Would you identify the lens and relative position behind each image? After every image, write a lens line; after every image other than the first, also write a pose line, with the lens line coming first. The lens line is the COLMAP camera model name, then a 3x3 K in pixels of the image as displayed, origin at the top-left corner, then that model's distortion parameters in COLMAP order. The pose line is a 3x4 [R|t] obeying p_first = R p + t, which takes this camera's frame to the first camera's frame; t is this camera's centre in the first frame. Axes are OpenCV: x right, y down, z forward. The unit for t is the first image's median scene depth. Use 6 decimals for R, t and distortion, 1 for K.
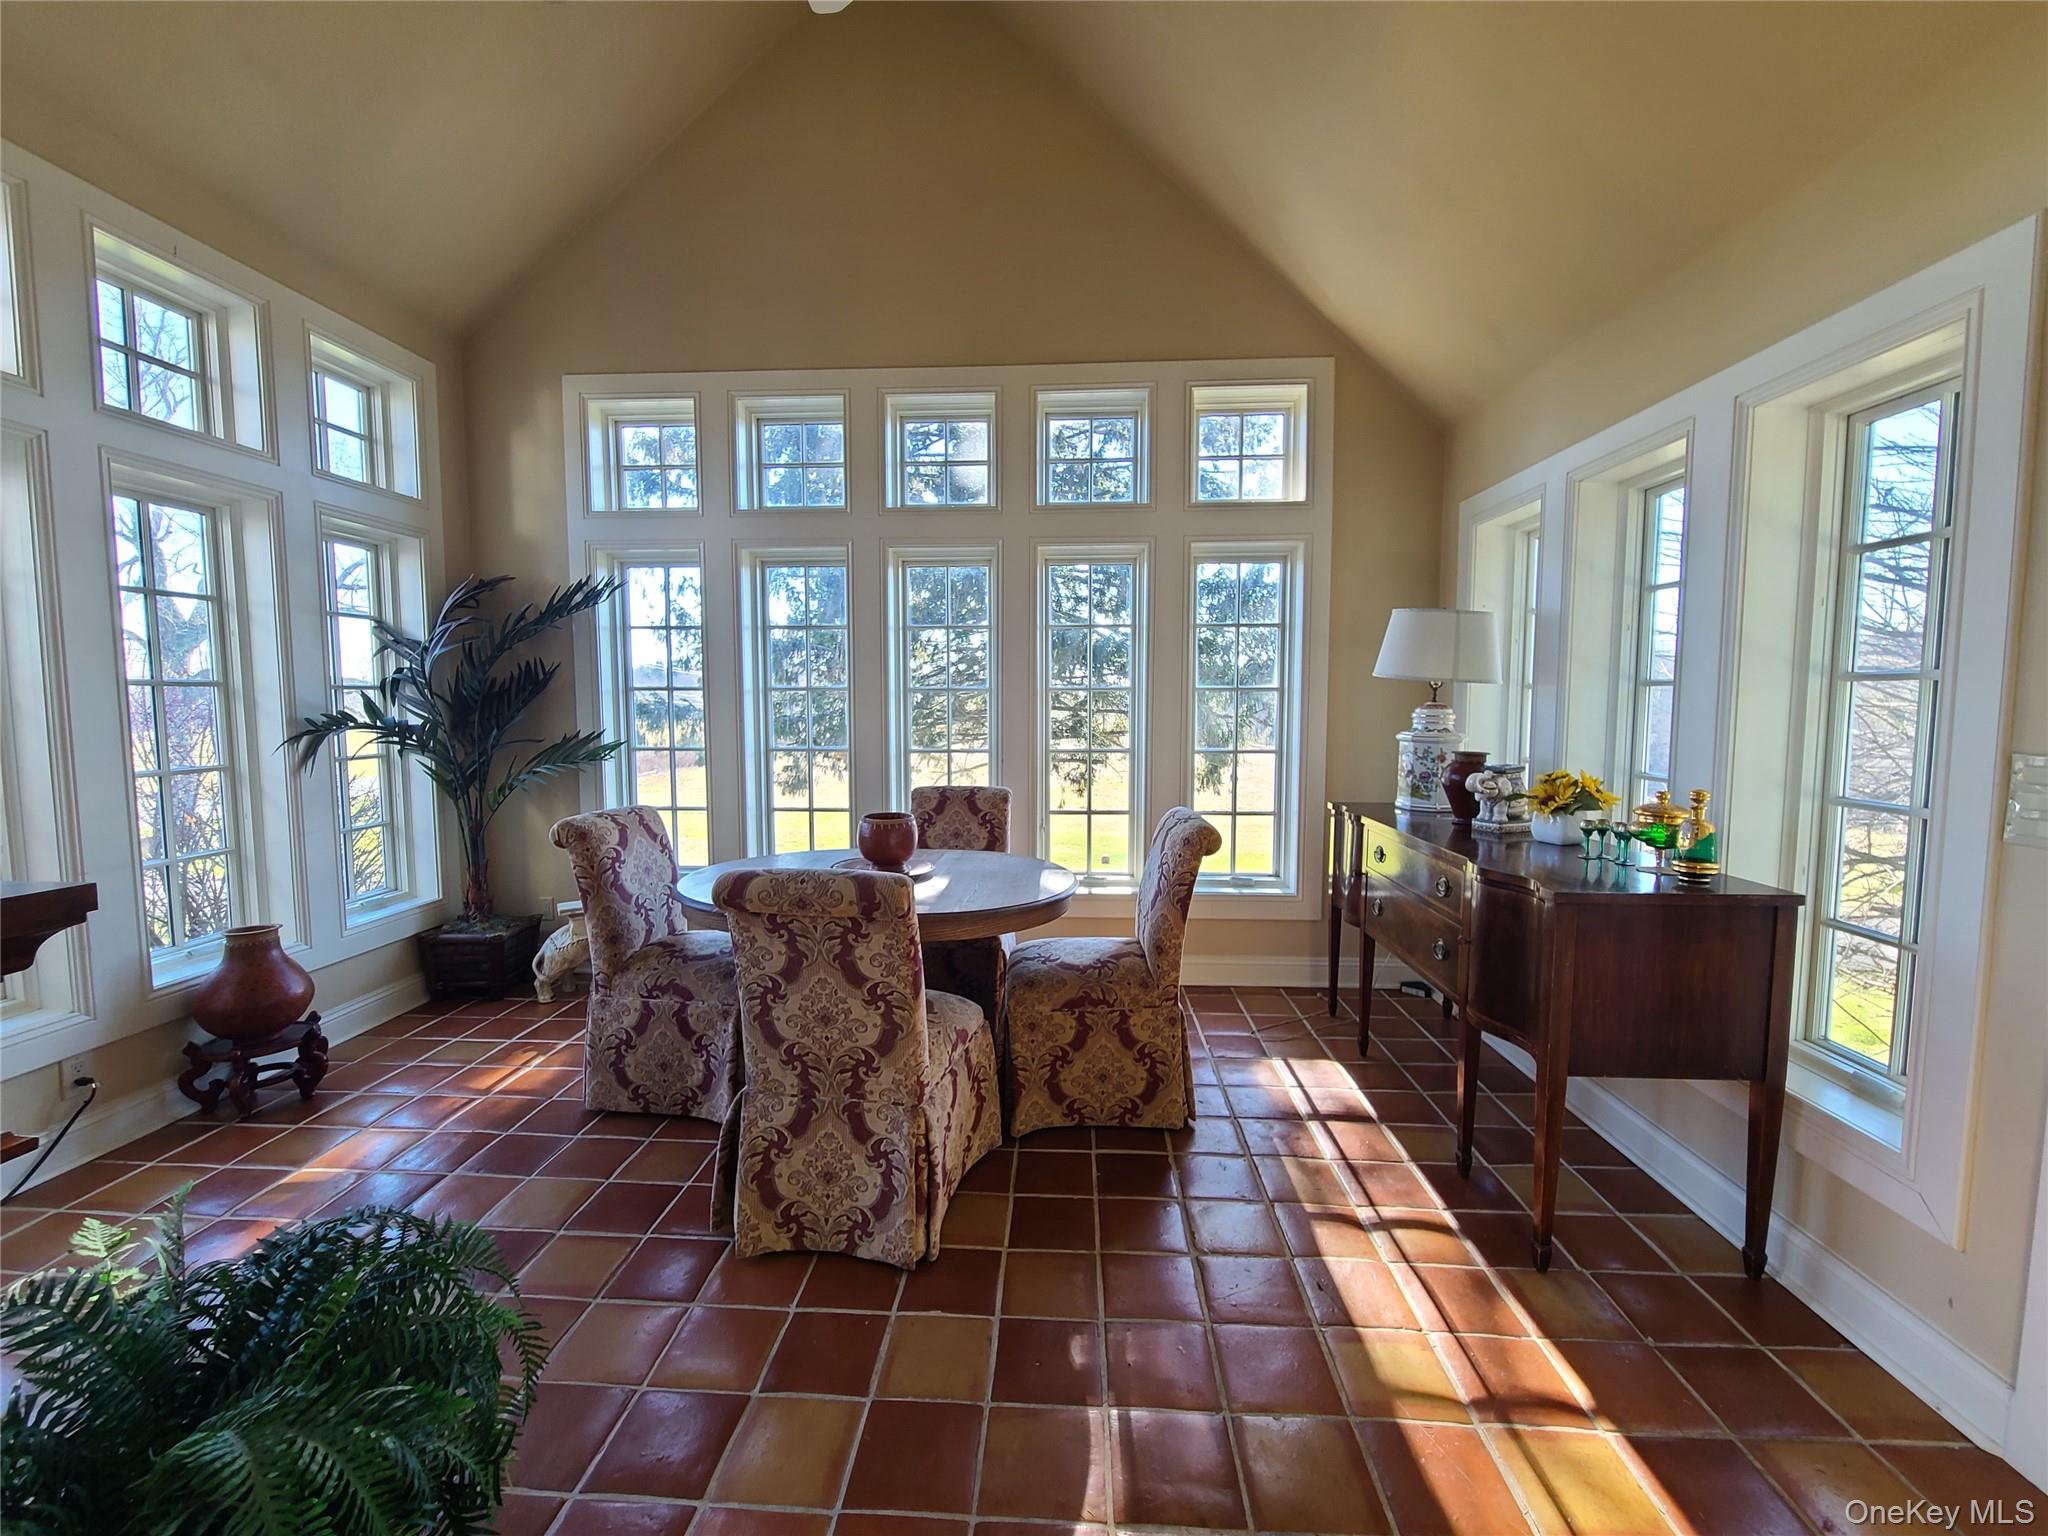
lens RADIAL K [[835.9, 0, 1024.0], [0, 835.9, 768.0], [0, 0, 1]] dist [0.003126, -0.004141]
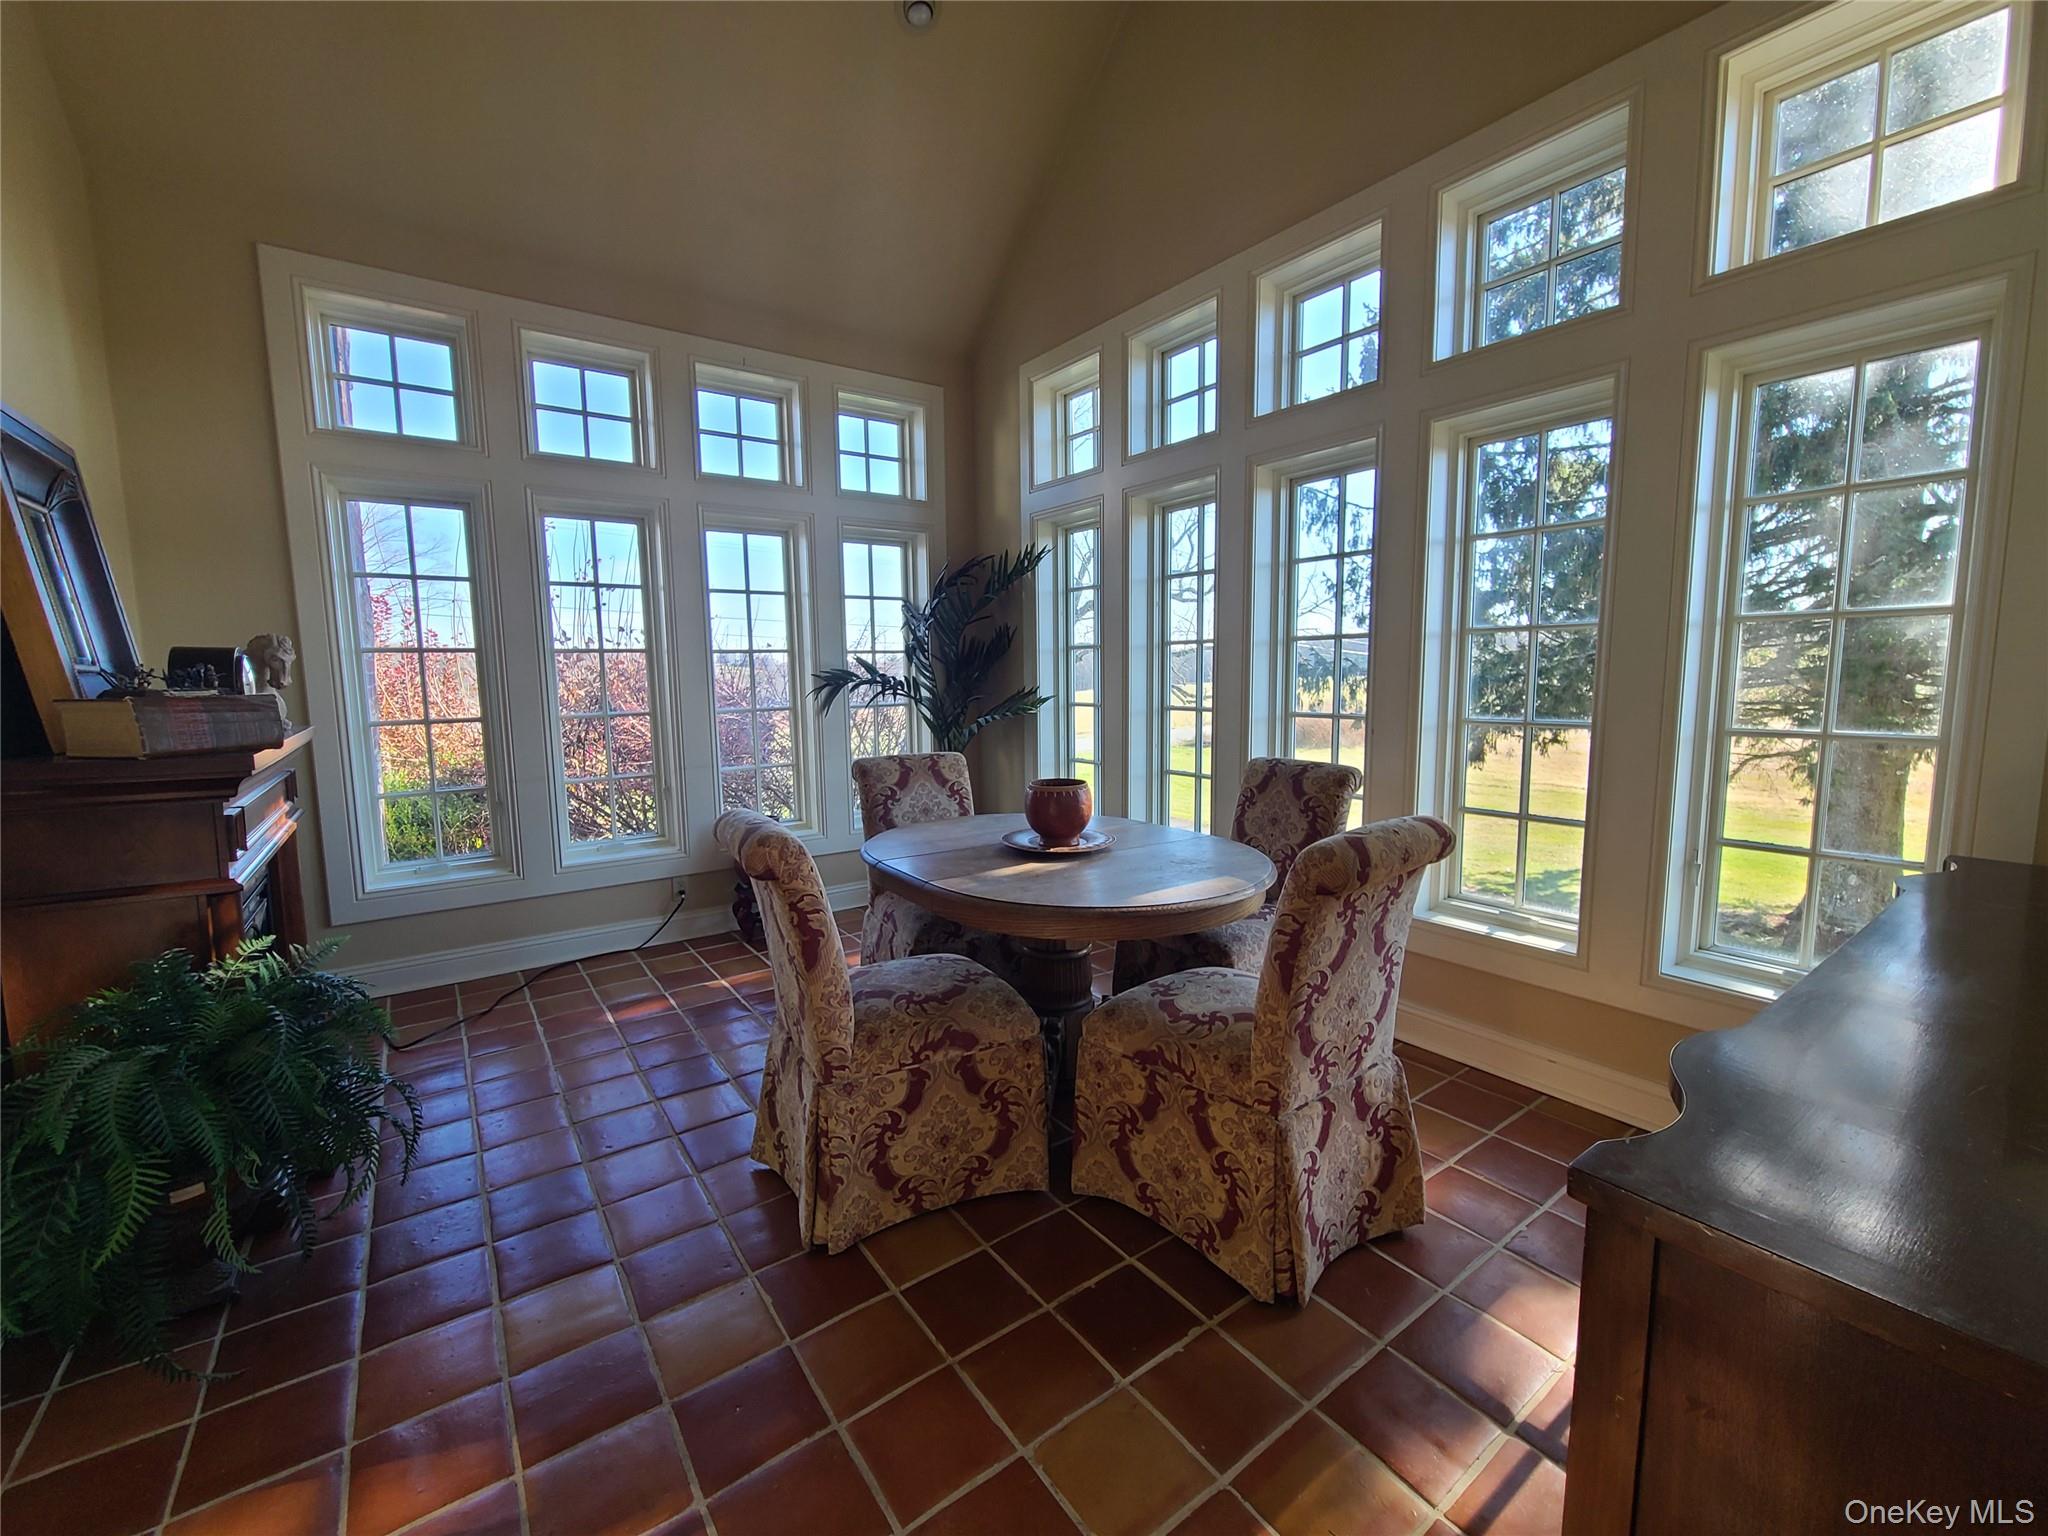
lens RADIAL K [[835.9, 0, 1024.0], [0, 835.9, 768.0], [0, 0, 1]] dist [0.003126, -0.004141]
pose [[0.632724, 0.082303, -0.769991, 0.373104], [-0.047292, 0.996587, 0.067662, -0.012265], [0.772932, -0.006397, 0.634457, 0.310548]]
